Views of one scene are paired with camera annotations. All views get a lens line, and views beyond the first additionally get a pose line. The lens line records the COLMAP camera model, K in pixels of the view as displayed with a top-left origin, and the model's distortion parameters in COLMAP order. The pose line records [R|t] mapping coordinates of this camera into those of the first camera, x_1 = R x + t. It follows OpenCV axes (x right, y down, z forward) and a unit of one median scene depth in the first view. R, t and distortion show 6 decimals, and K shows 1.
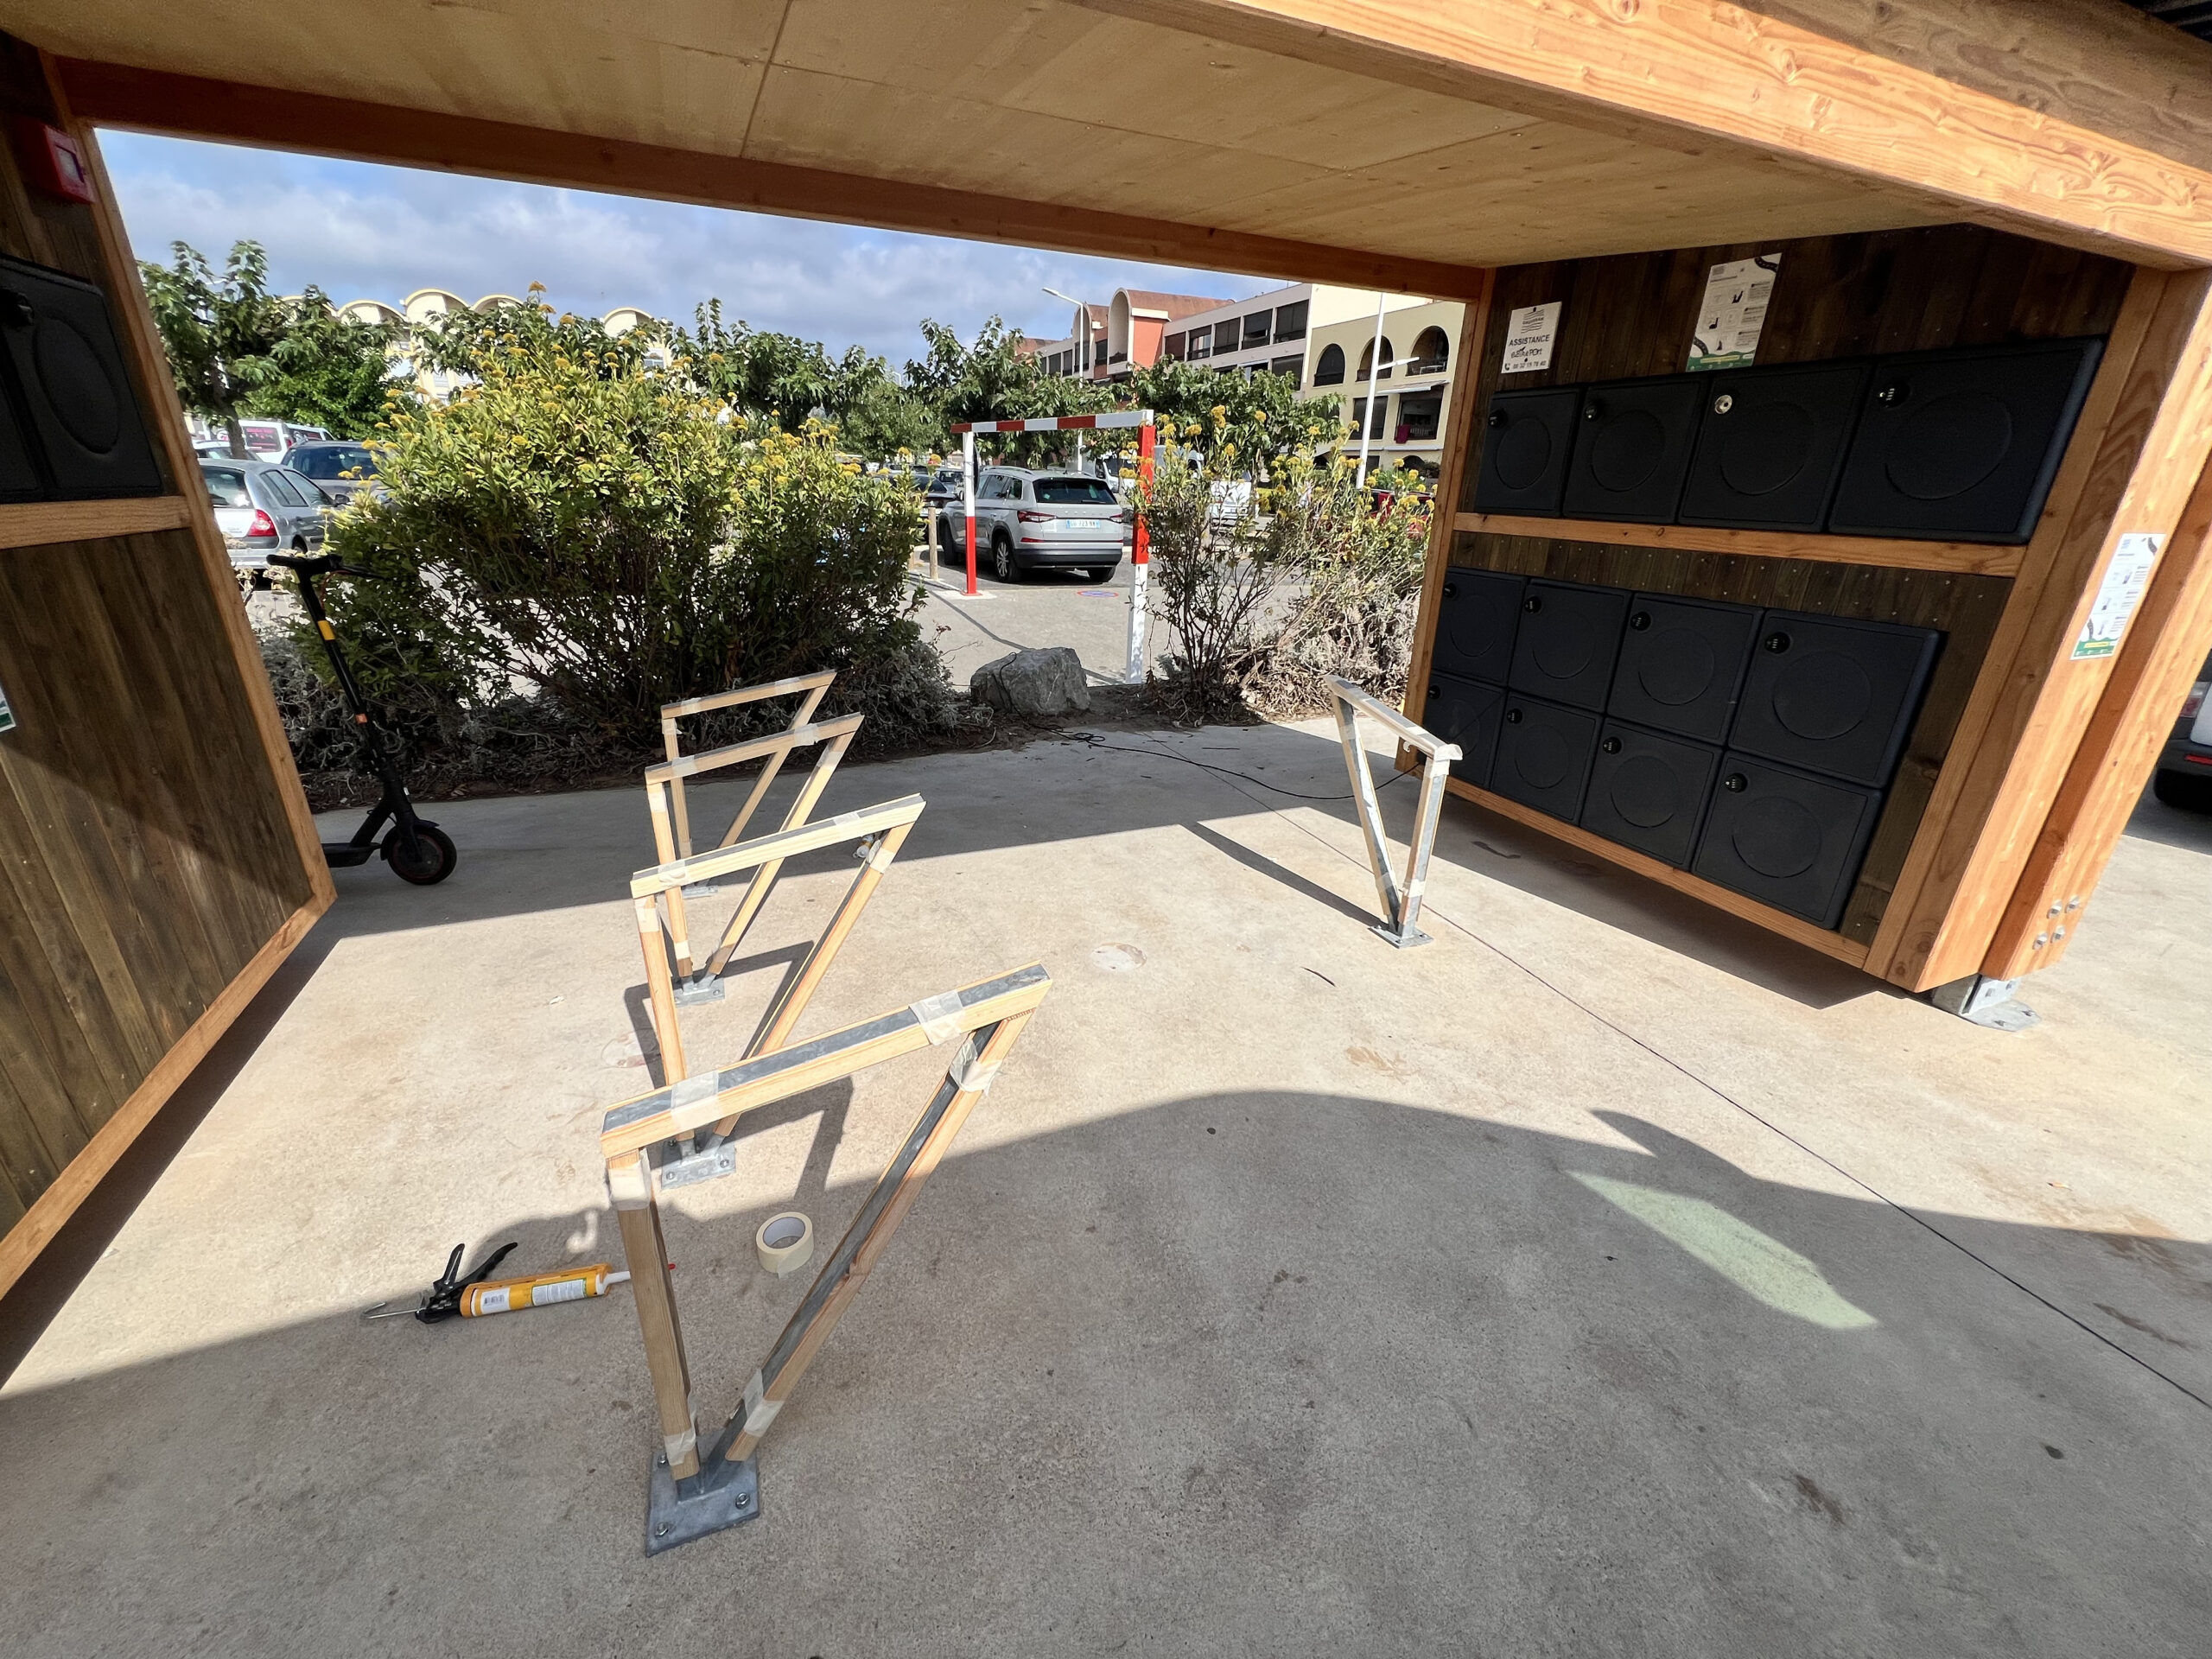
lens RADIAL K [[885.0, 0, 1099.6], [0, 885.0, 823.5], [0, 0, 1]] dist [-0.000842, 0.000092]
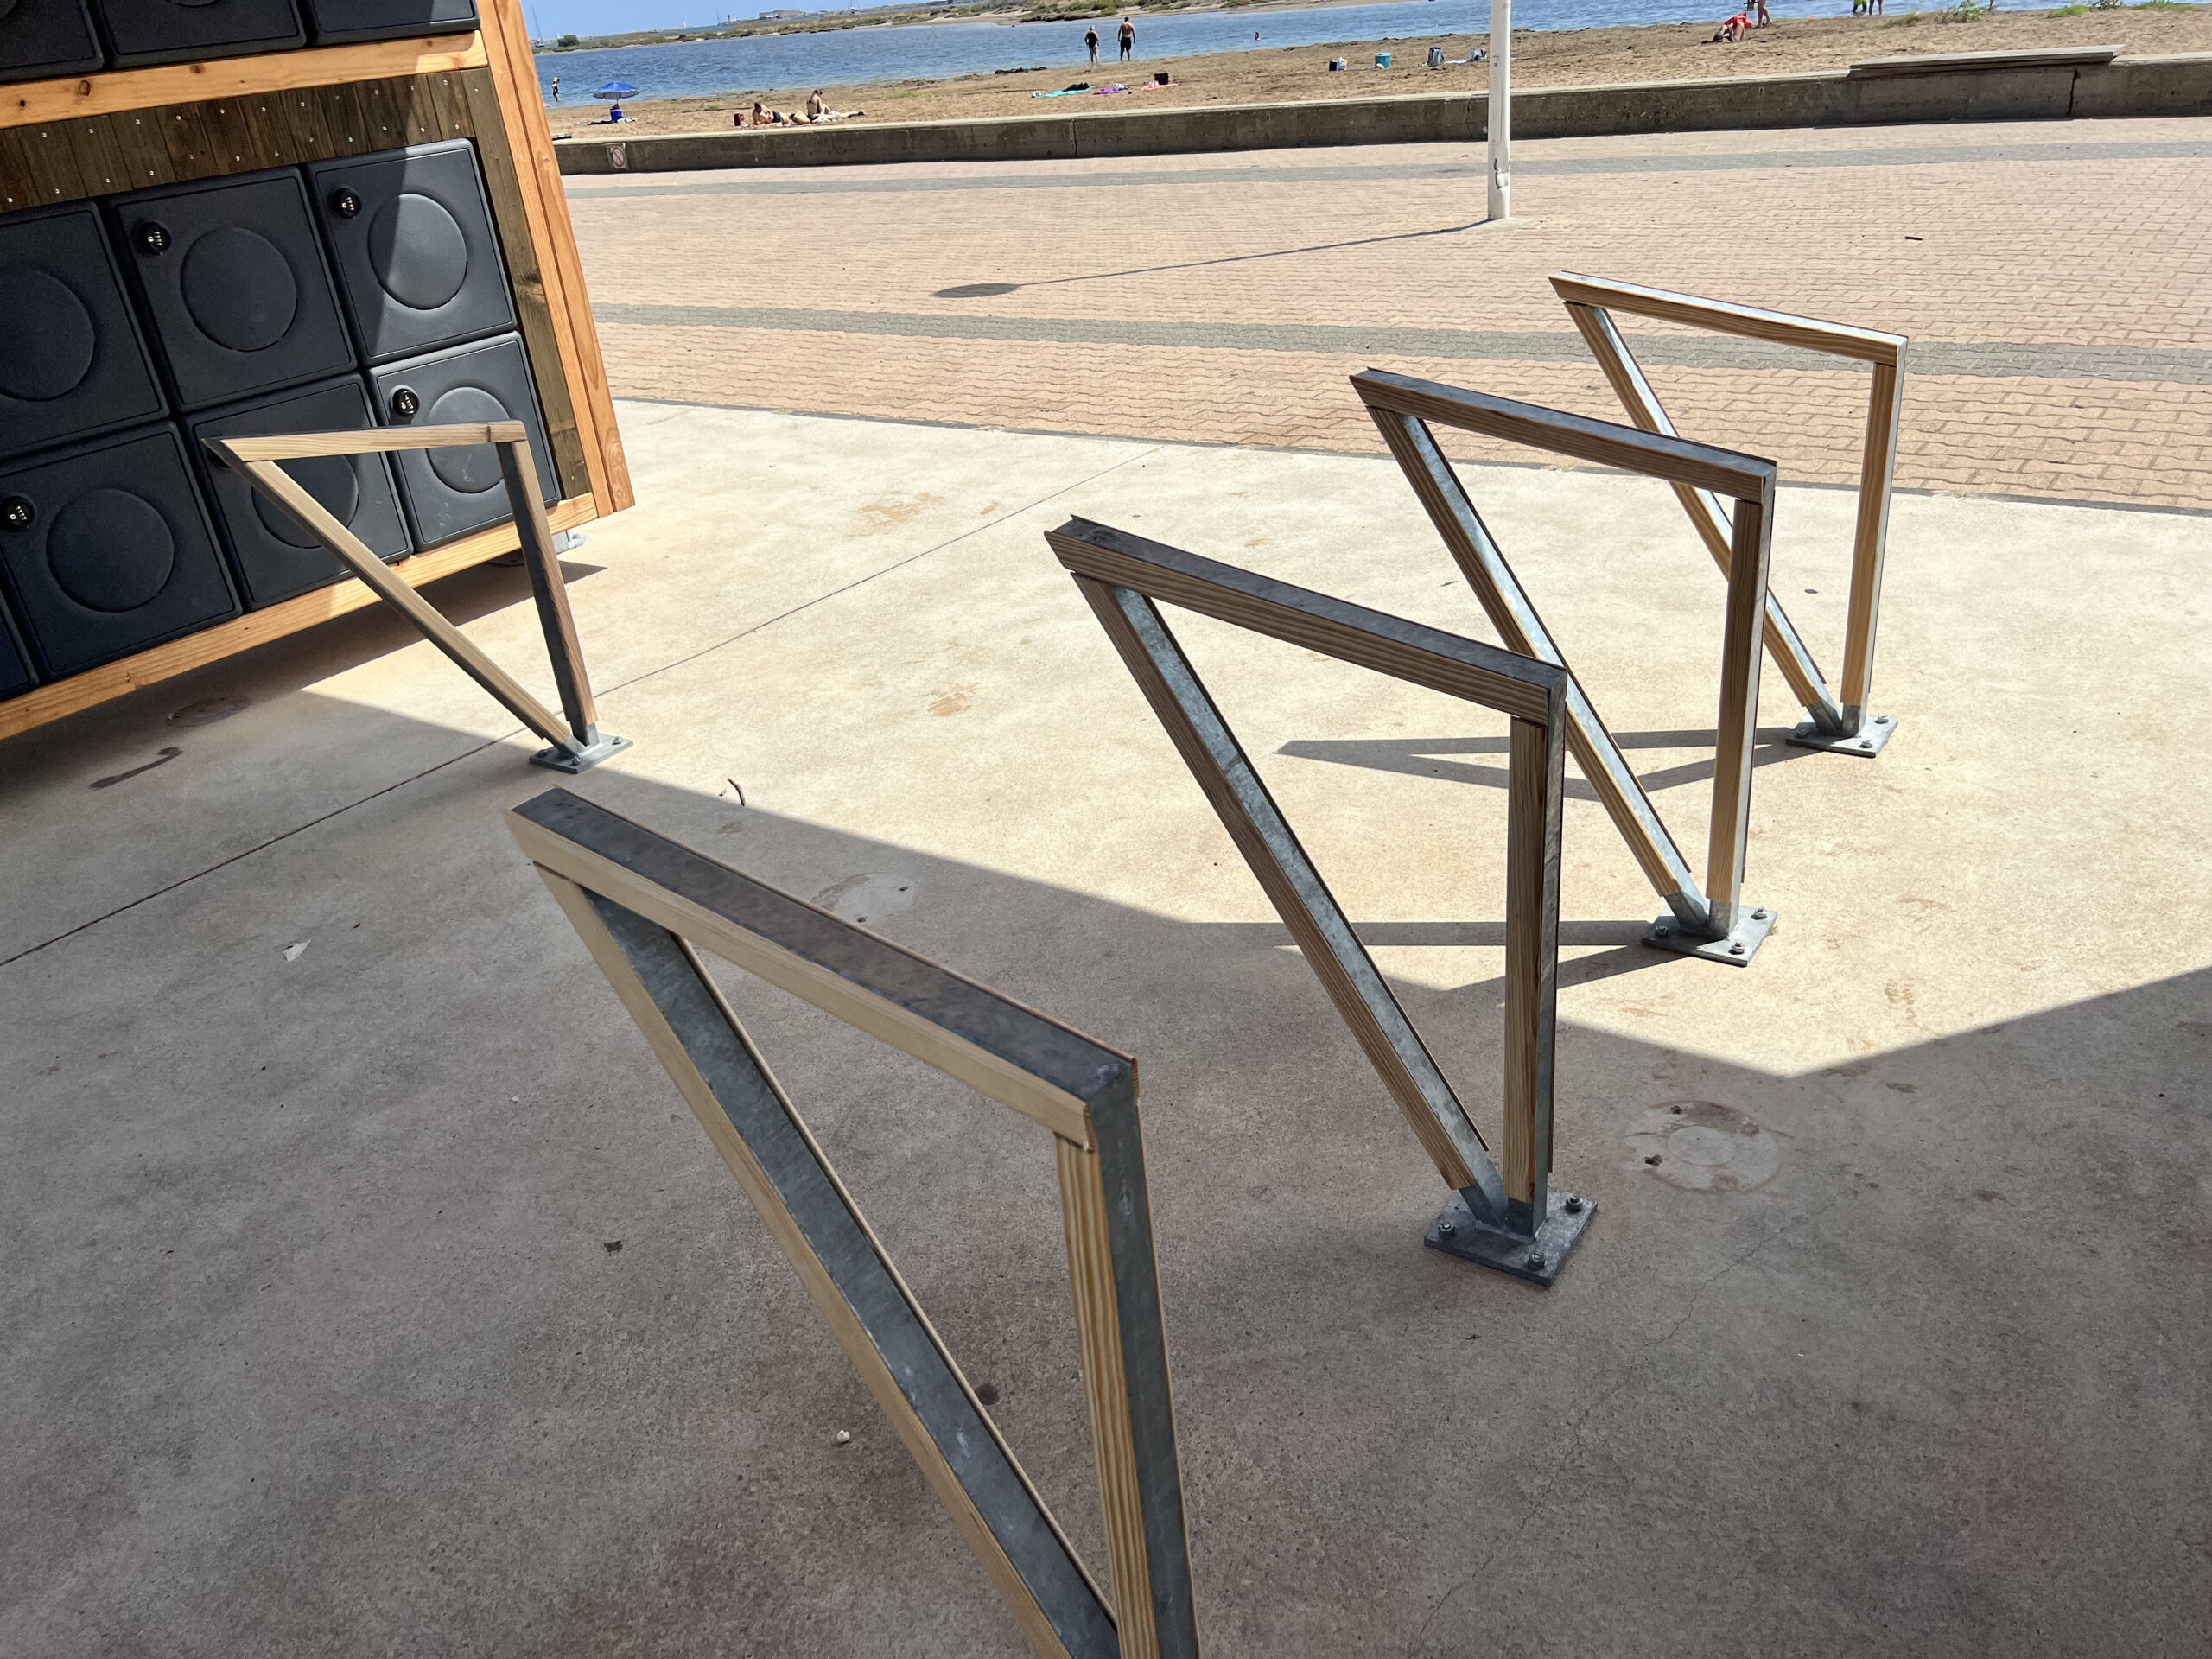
lens RADIAL K [[1673.5, 0, 1106.0], [0, 1673.5, 829.5], [0, 0, 1]] dist [0.044835, -0.056914]
pose [[-0.528259, -0.363980, 0.767112, -0.597384], [0.384592, 0.702896, 0.598353, -0.308763], [-0.756988, 0.611111, -0.231327, 0.823032]]
